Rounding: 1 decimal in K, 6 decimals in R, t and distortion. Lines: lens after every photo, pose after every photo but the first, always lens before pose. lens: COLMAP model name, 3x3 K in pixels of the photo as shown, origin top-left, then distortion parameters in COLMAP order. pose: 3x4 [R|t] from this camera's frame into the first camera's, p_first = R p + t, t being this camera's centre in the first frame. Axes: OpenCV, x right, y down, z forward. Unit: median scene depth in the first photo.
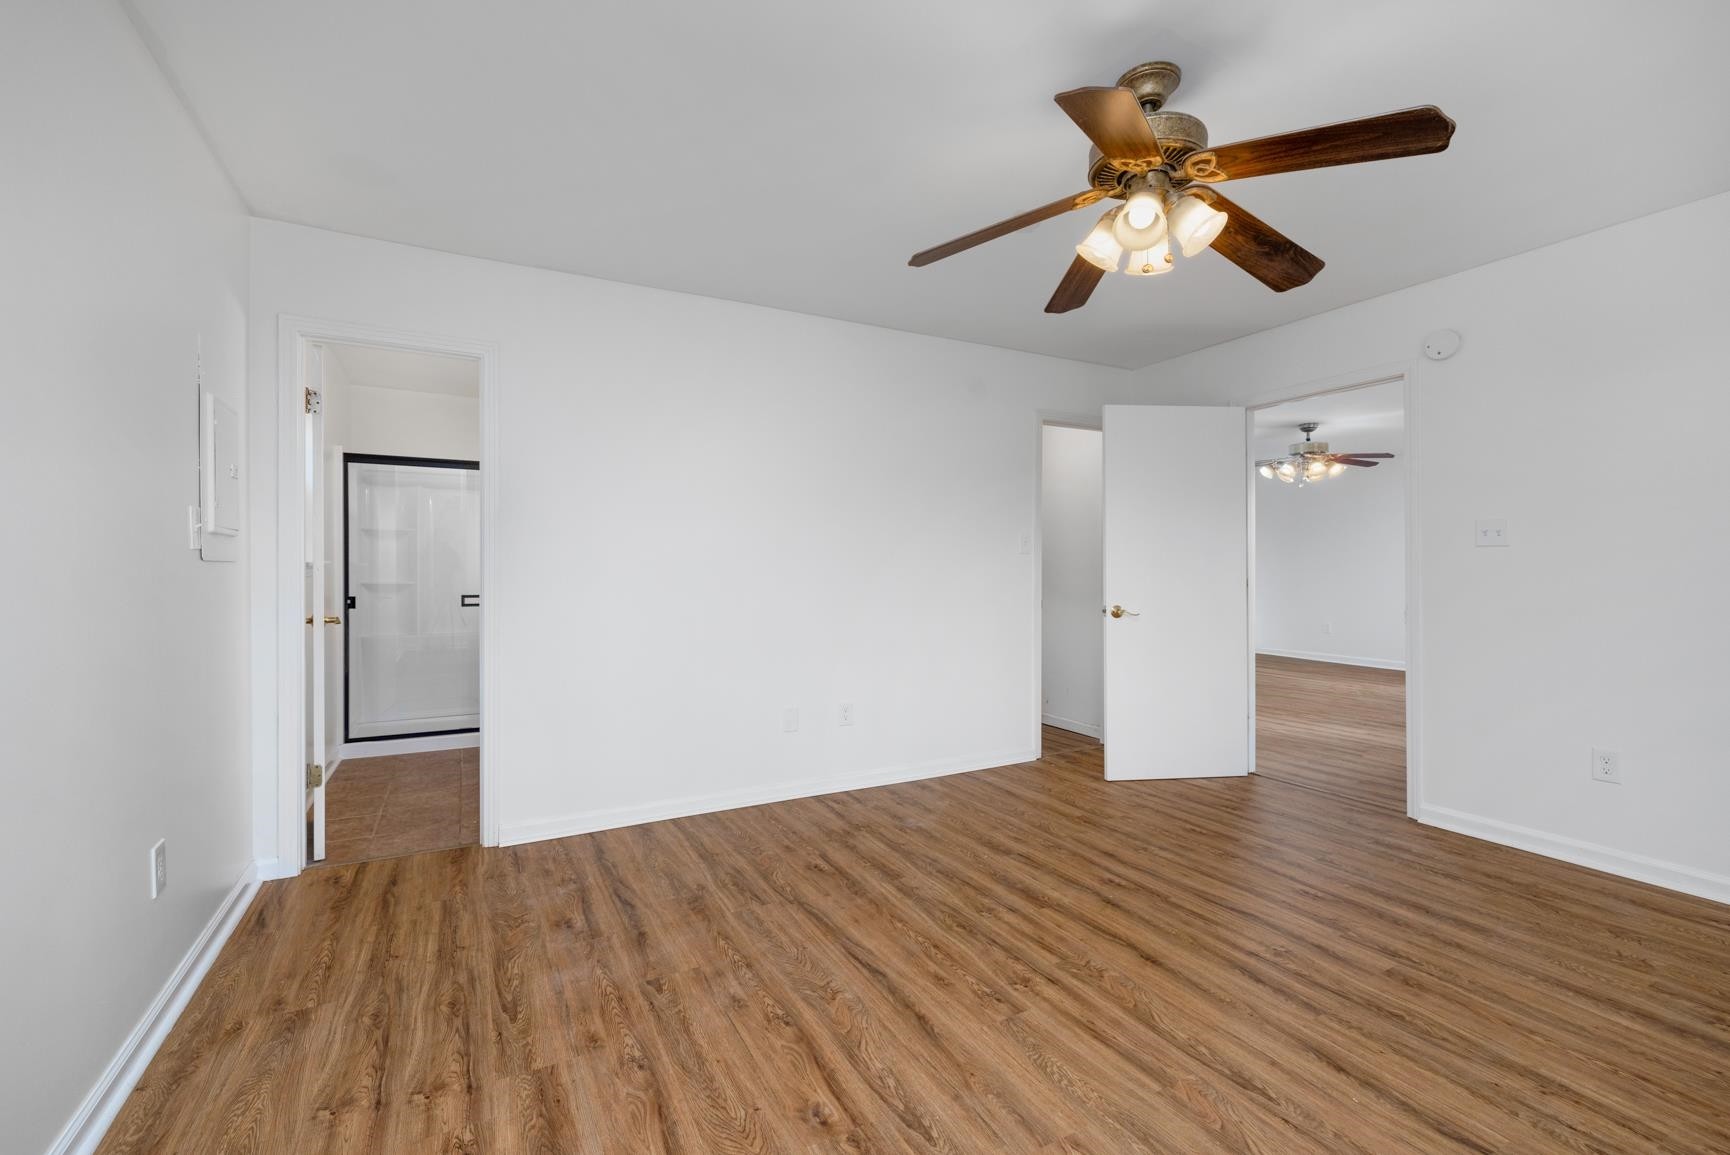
lens RADIAL K [[774.9, 0, 855.1], [0, 774.9, 569.7], [0, 0, 1]] dist [0.004744, 0.000687]
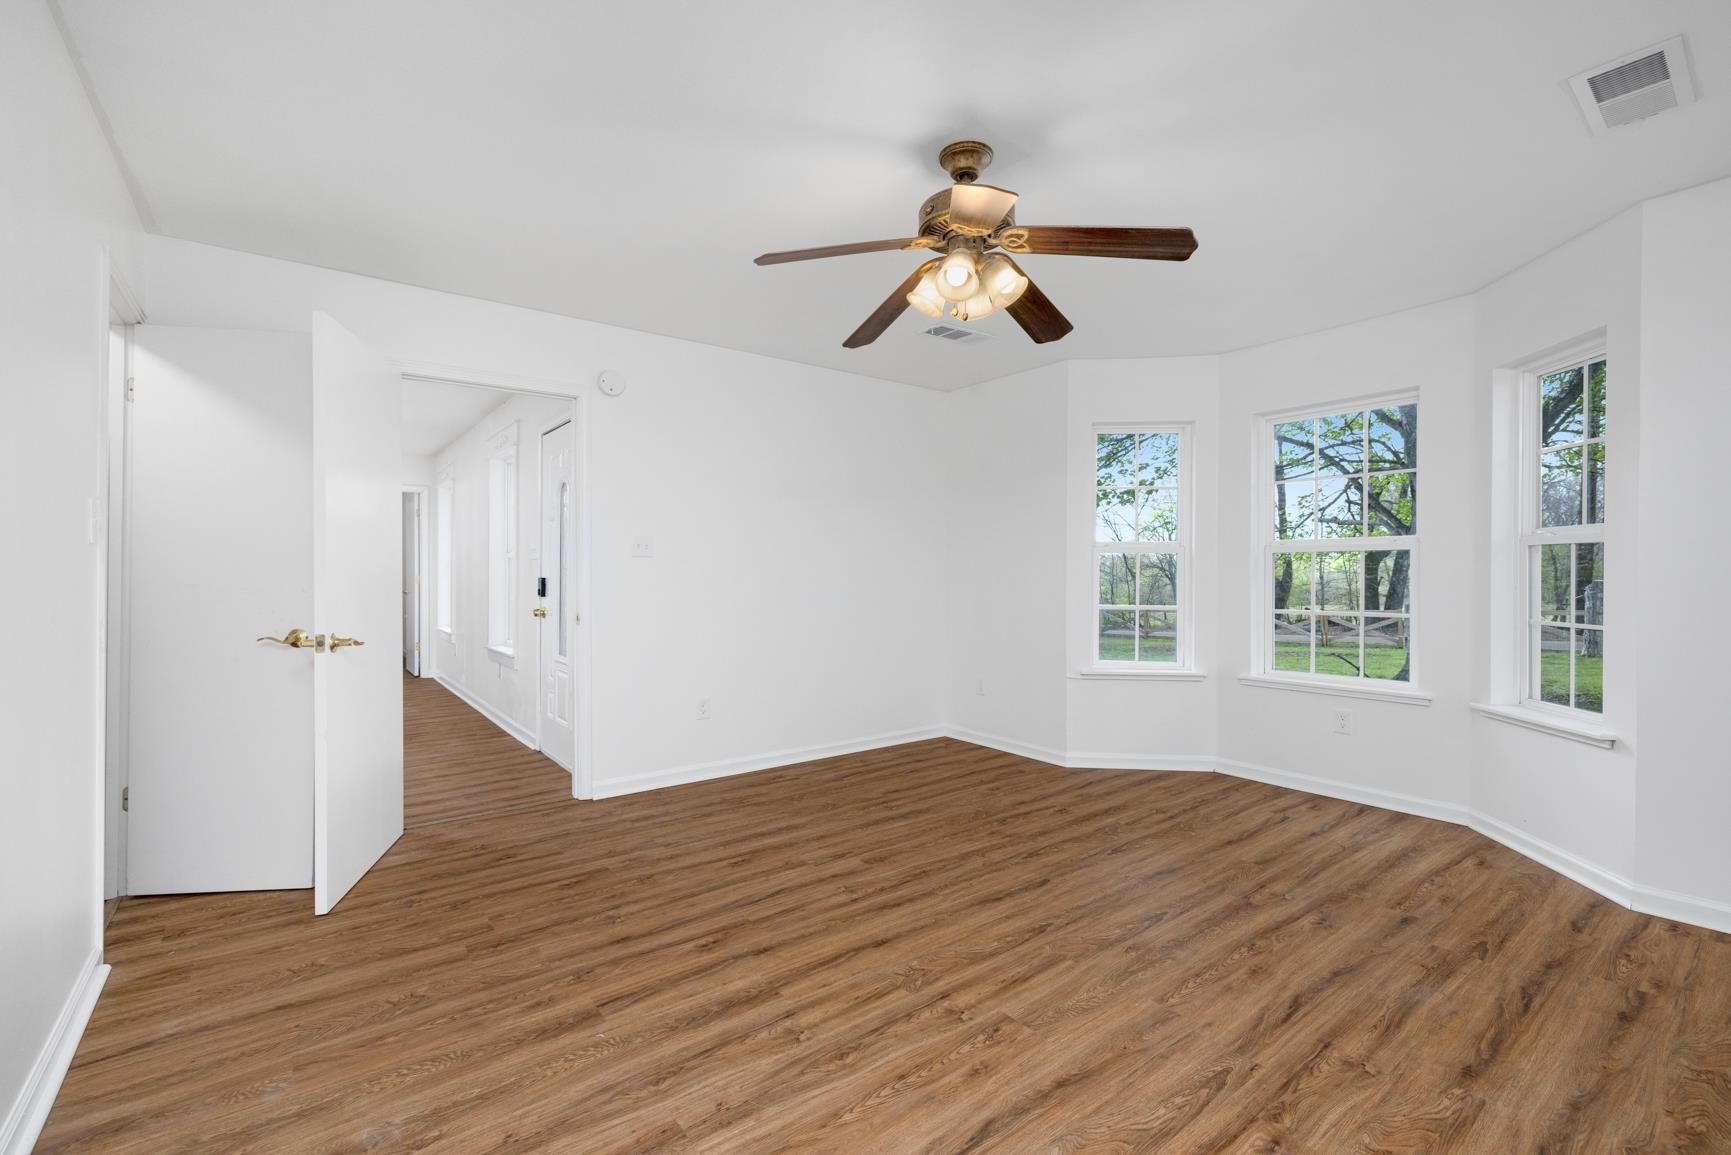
lens RADIAL K [[731.5, 0, 865.5], [0, 731.5, 577.5], [0, 0, 1]] dist [0.002052, 0.000217]
pose [[-0.169563, -0.004705, 0.985508, -0.548080], [0.001746, 0.999986, 0.005075, -0.013456], [-0.985518, 0.002581, -0.169553, 1.048694]]
